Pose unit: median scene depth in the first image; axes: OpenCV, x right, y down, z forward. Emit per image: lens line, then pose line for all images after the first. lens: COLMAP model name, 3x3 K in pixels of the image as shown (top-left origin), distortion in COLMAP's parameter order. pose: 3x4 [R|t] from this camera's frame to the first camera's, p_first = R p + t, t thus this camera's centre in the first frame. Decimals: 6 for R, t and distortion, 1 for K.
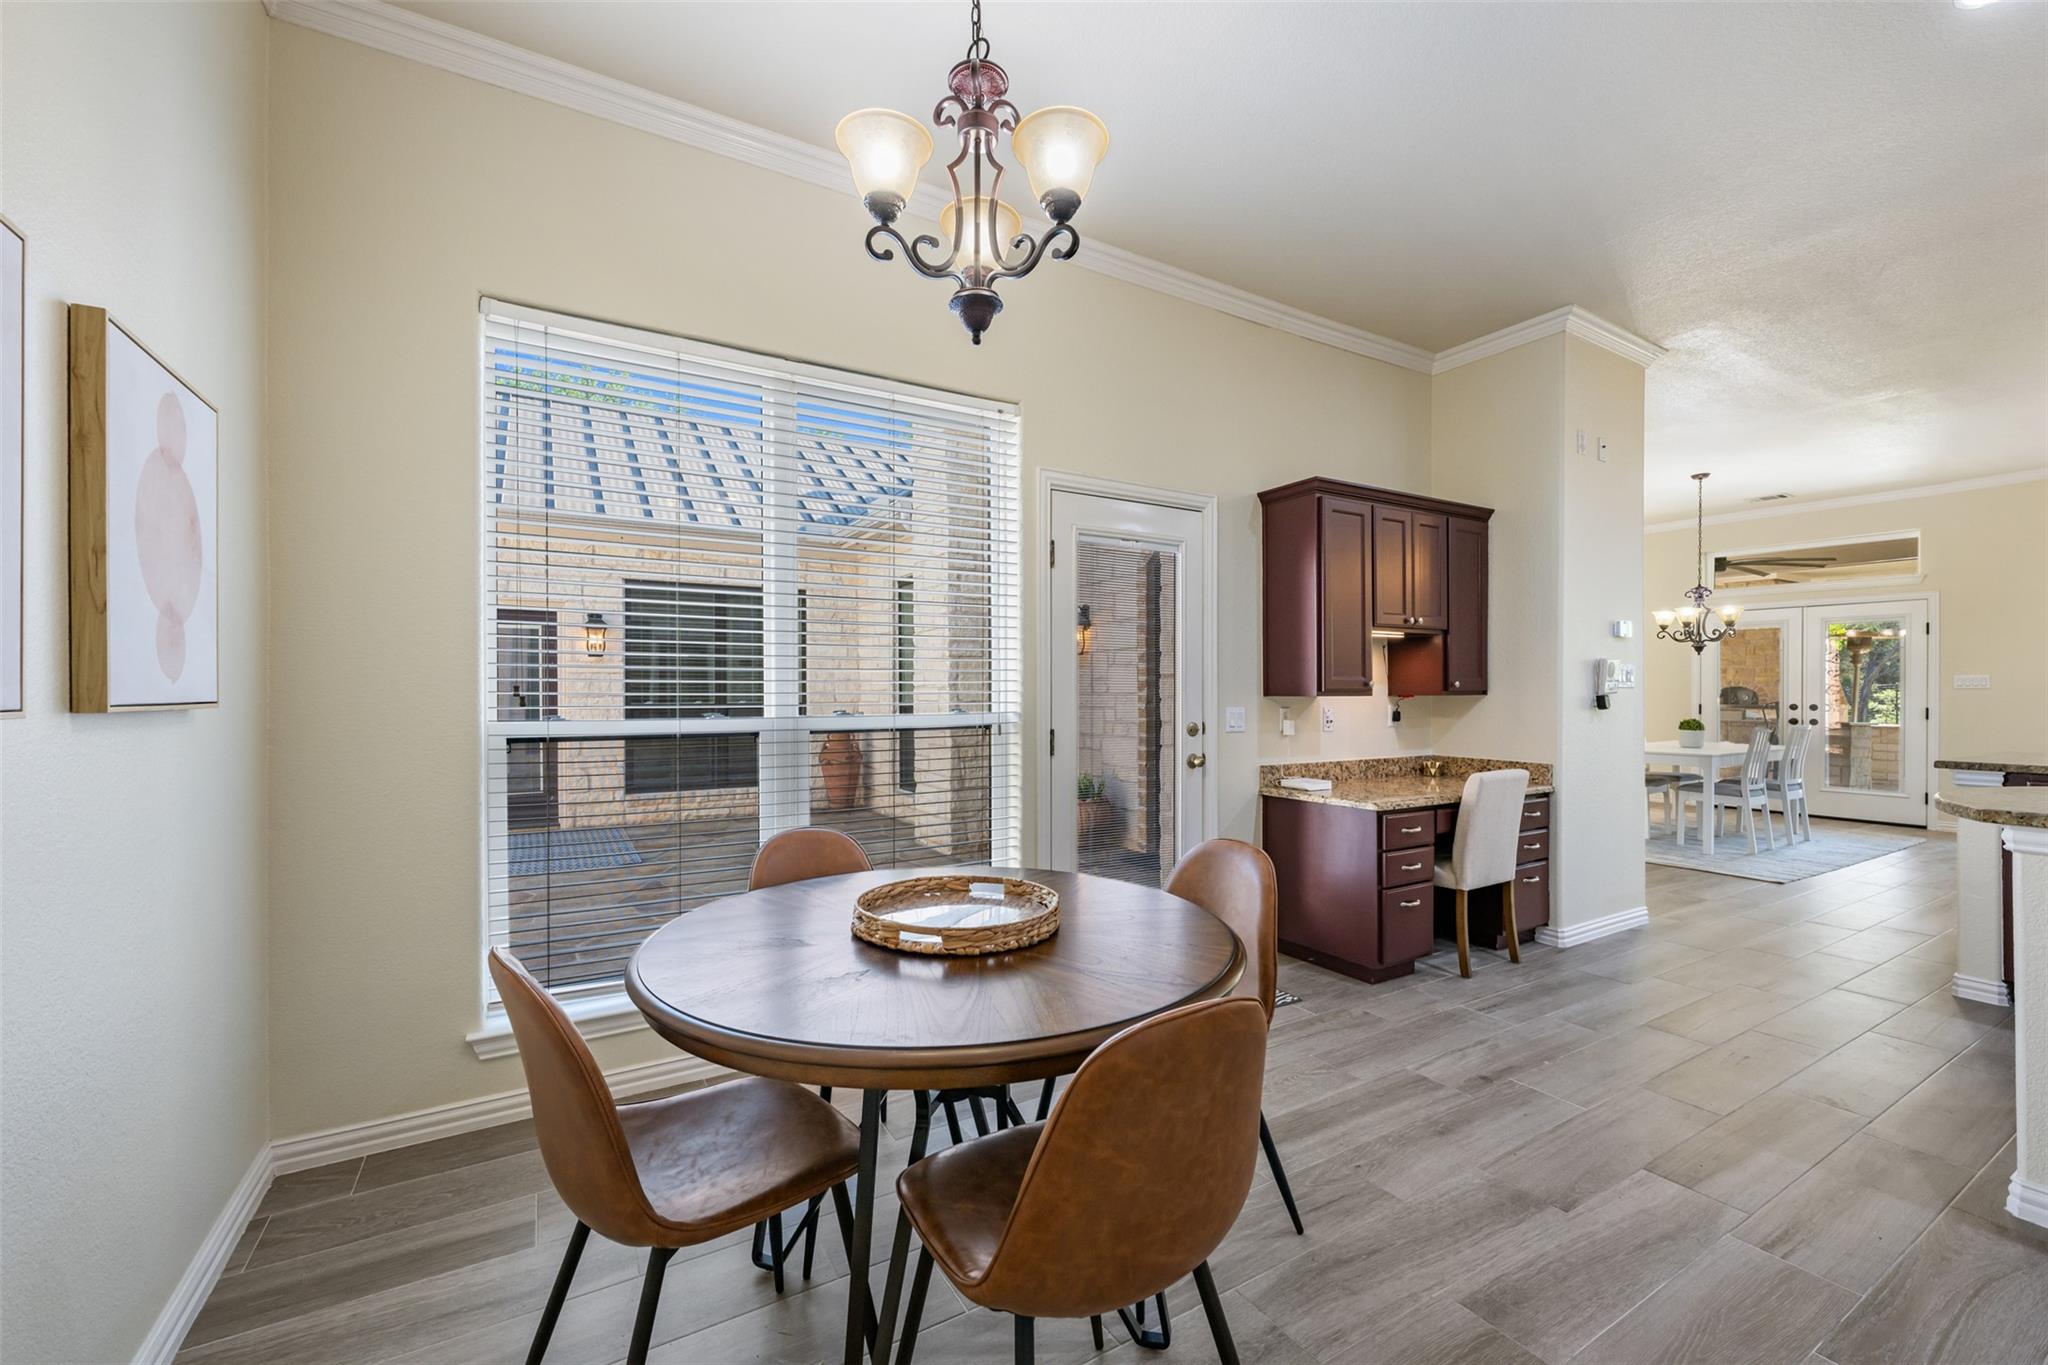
lens RADIAL K [[816.2, 0, 1023.8], [0, 816.2, 691.7], [0, 0, 1]] dist [-0.000479, -0.000272]
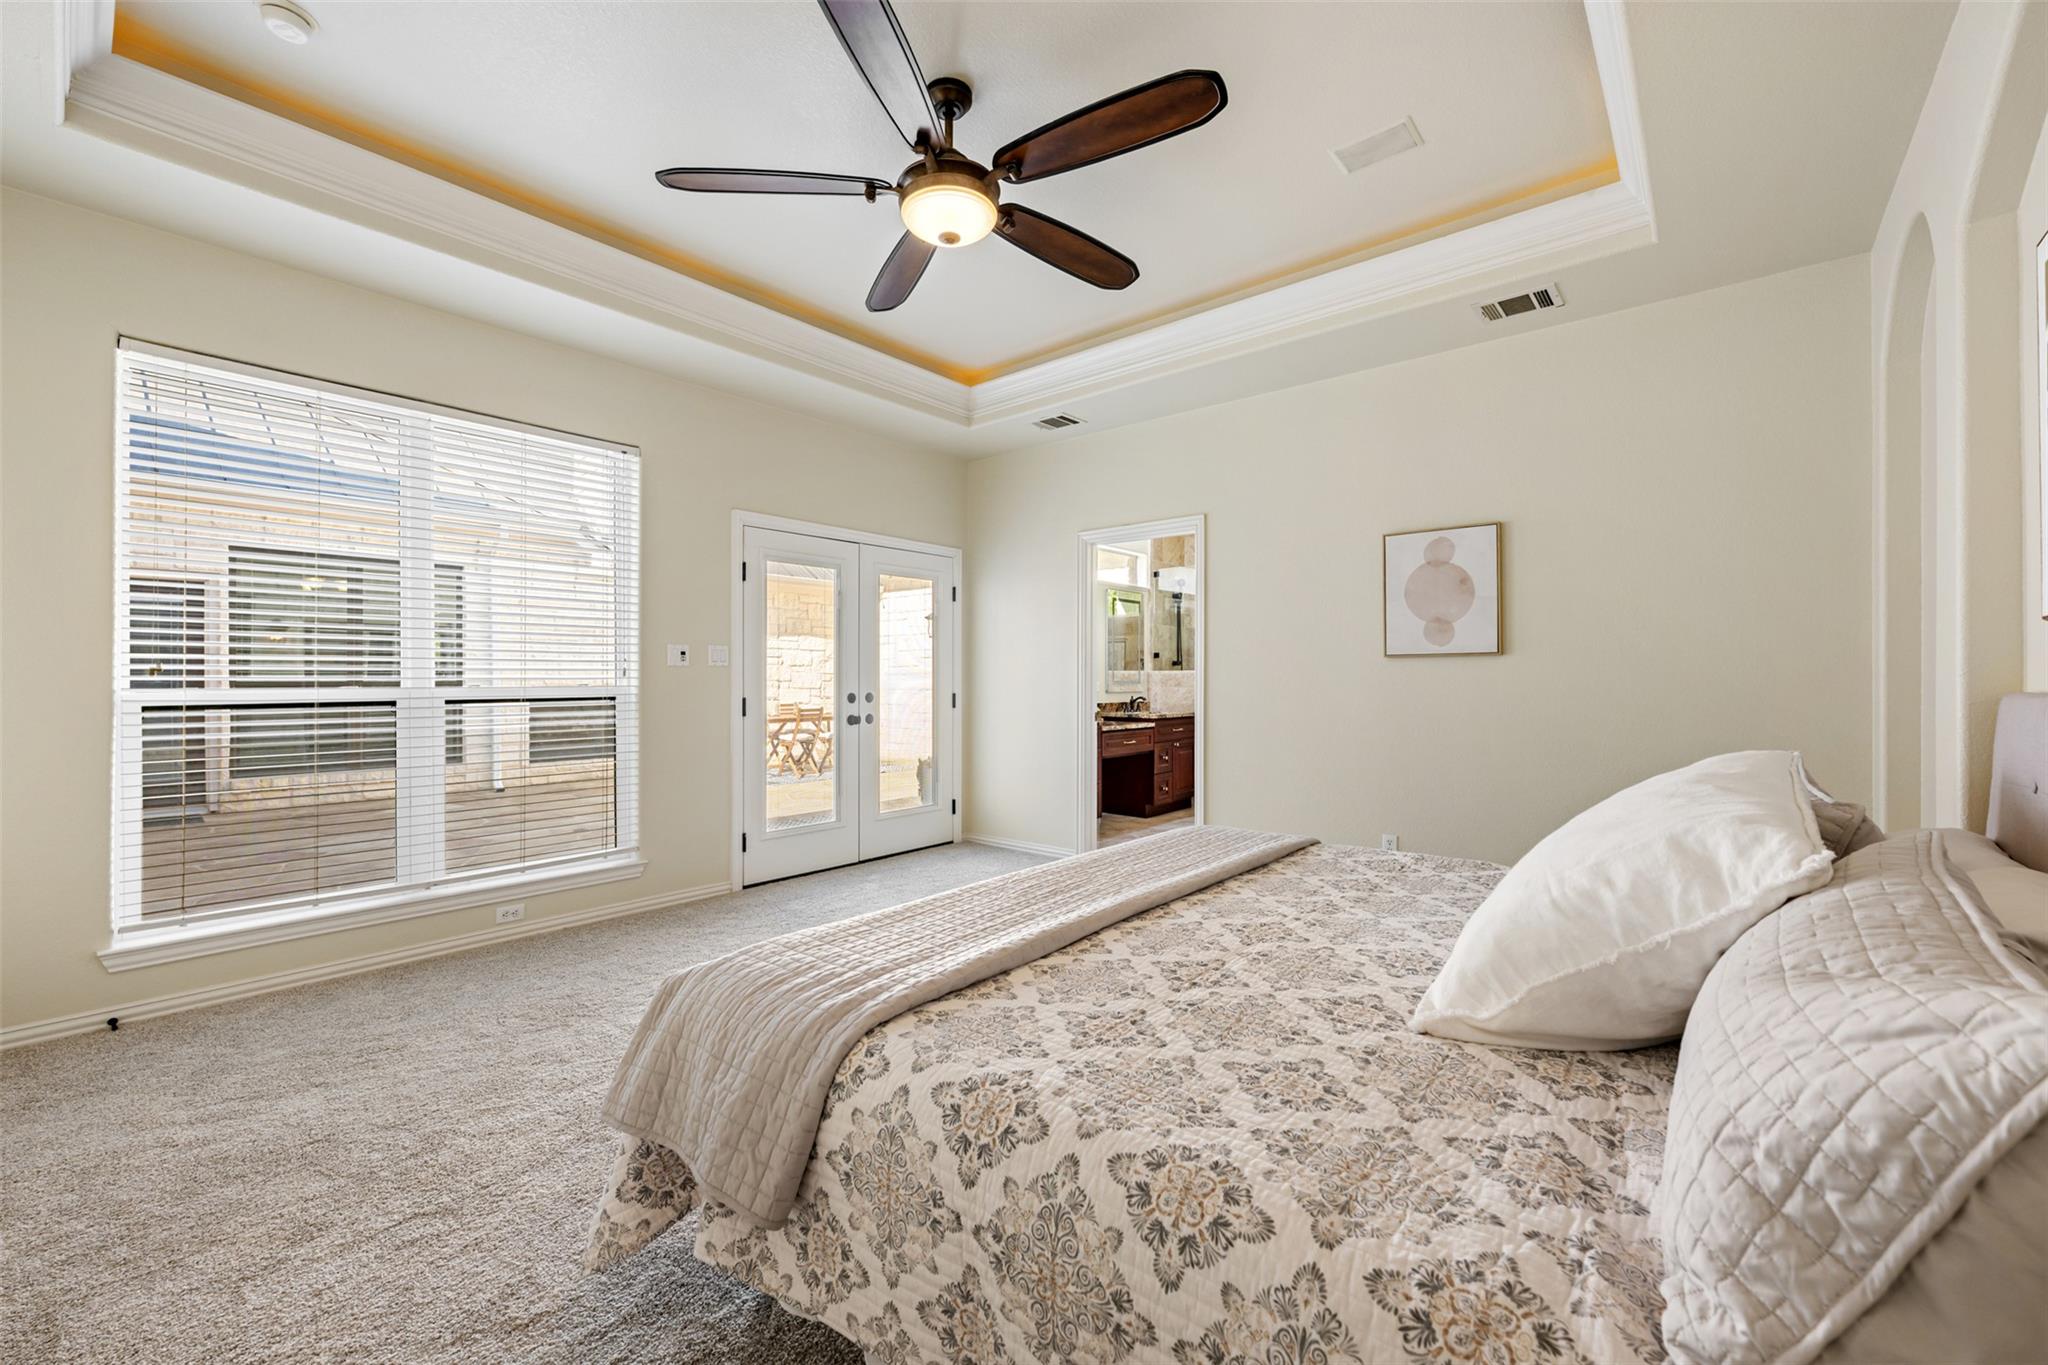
lens RADIAL K [[809.9, 0, 1022.3], [0, 809.9, 676.4], [0, 0, 1]] dist [-0.002434, -0.000071]
pose [[-0.325671, 0.000642, 0.945483, 0.568723], [-0.002475, 0.999996, -0.001532, 0.005086], [-0.945480, -0.002839, -0.325668, 2.107294]]
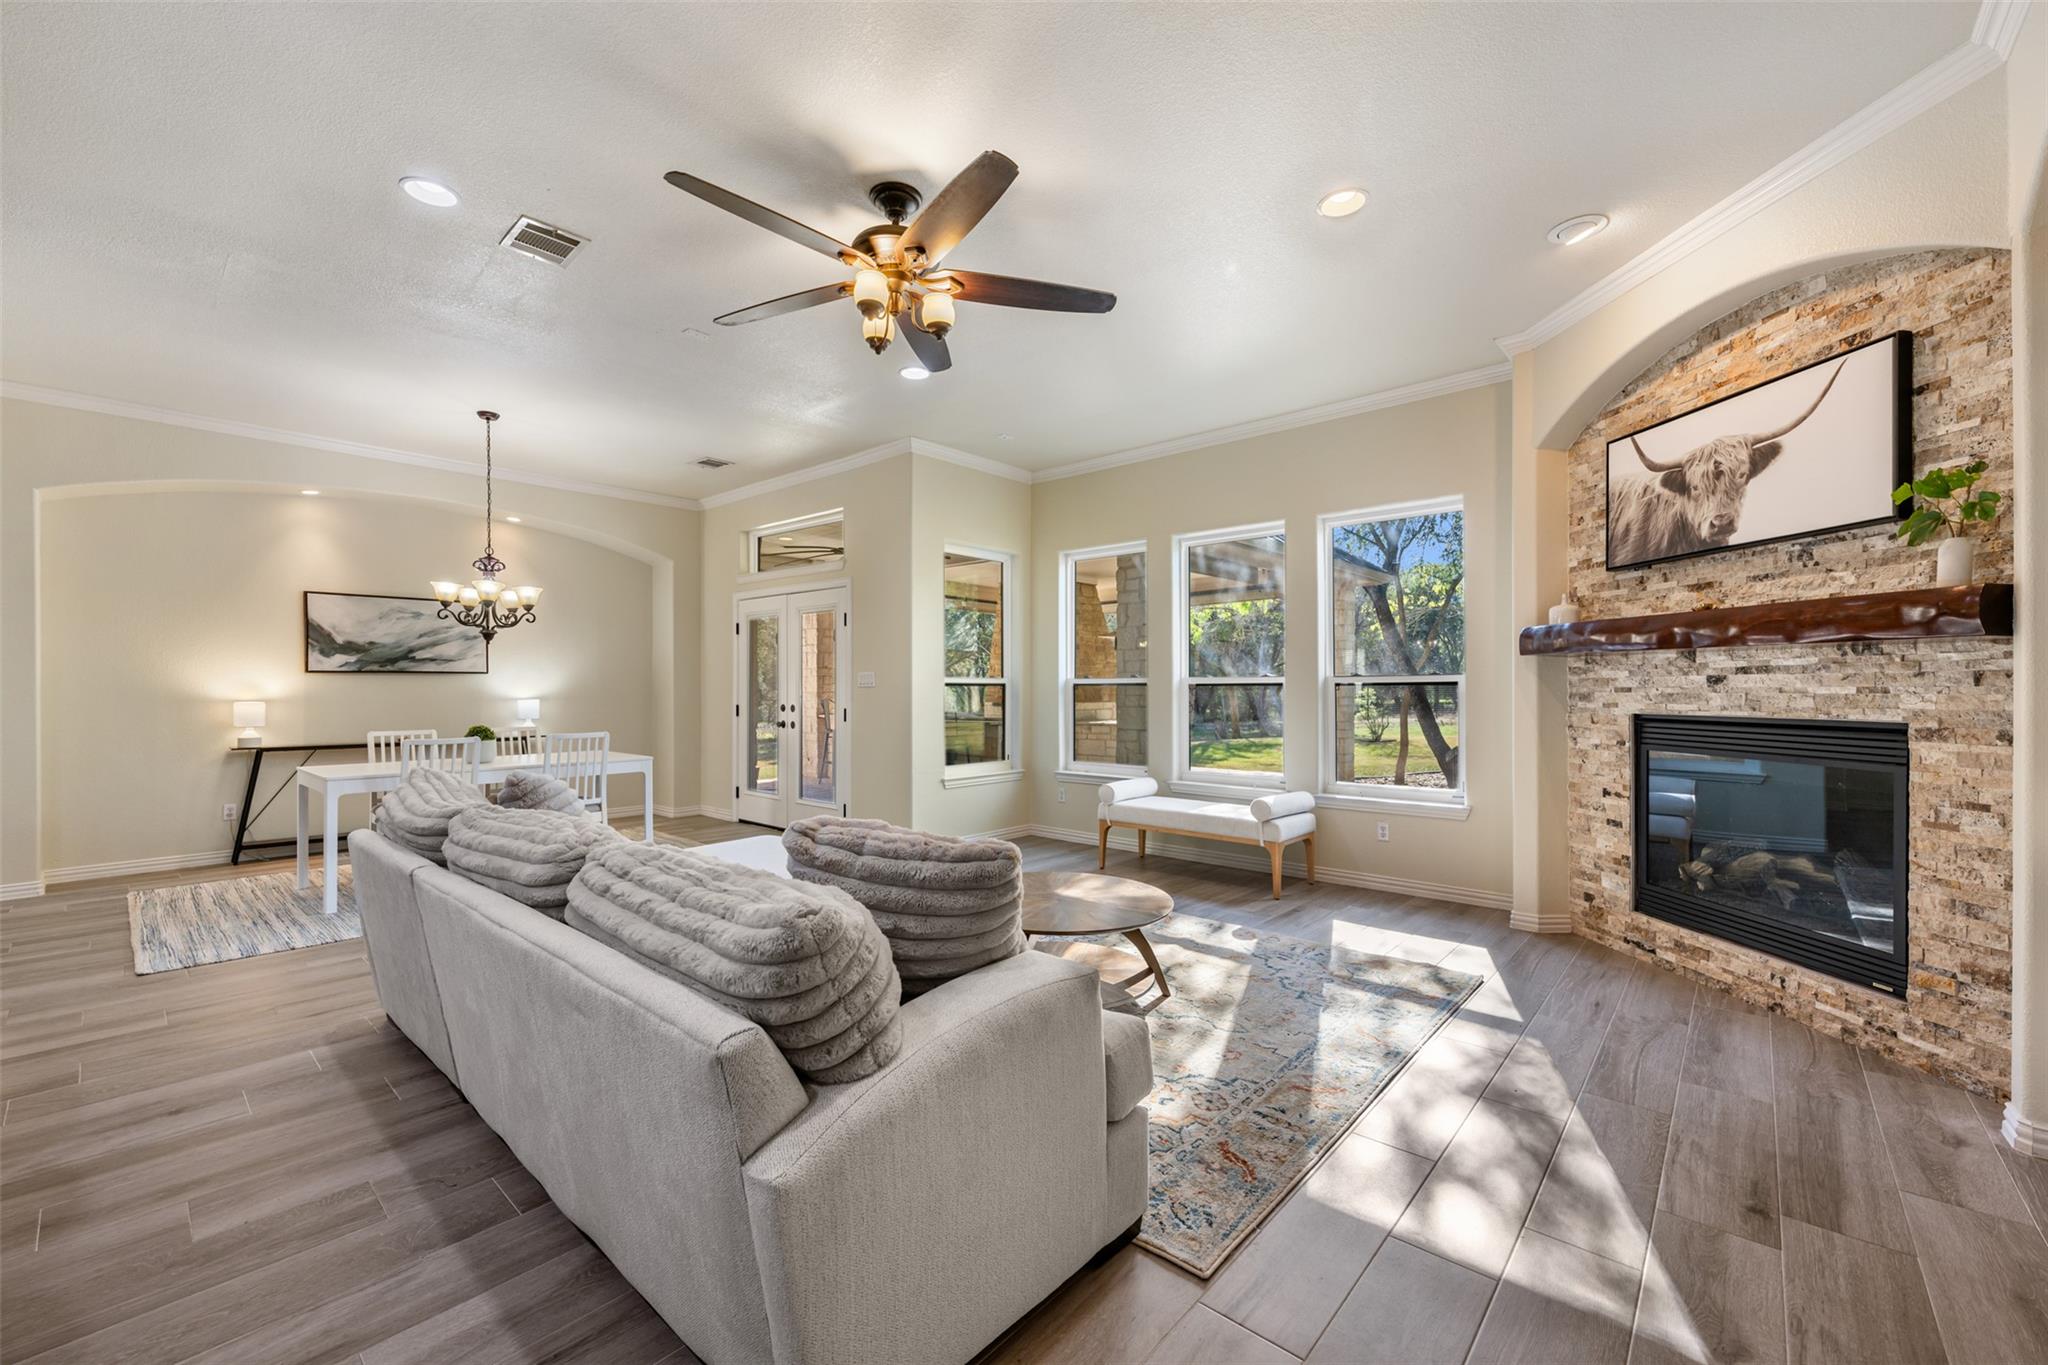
lens RADIAL K [[819.4, 0, 1018.3], [0, 819.4, 691.2], [0, 0, 1]] dist [-0.000408, 0.000013]
pose [[0.952131, -0.000313, 0.305690, 1.784369], [-0.000507, 0.999996, 0.002603, -0.003346], [-0.305689, -0.002633, 0.952128, 0.156719]]
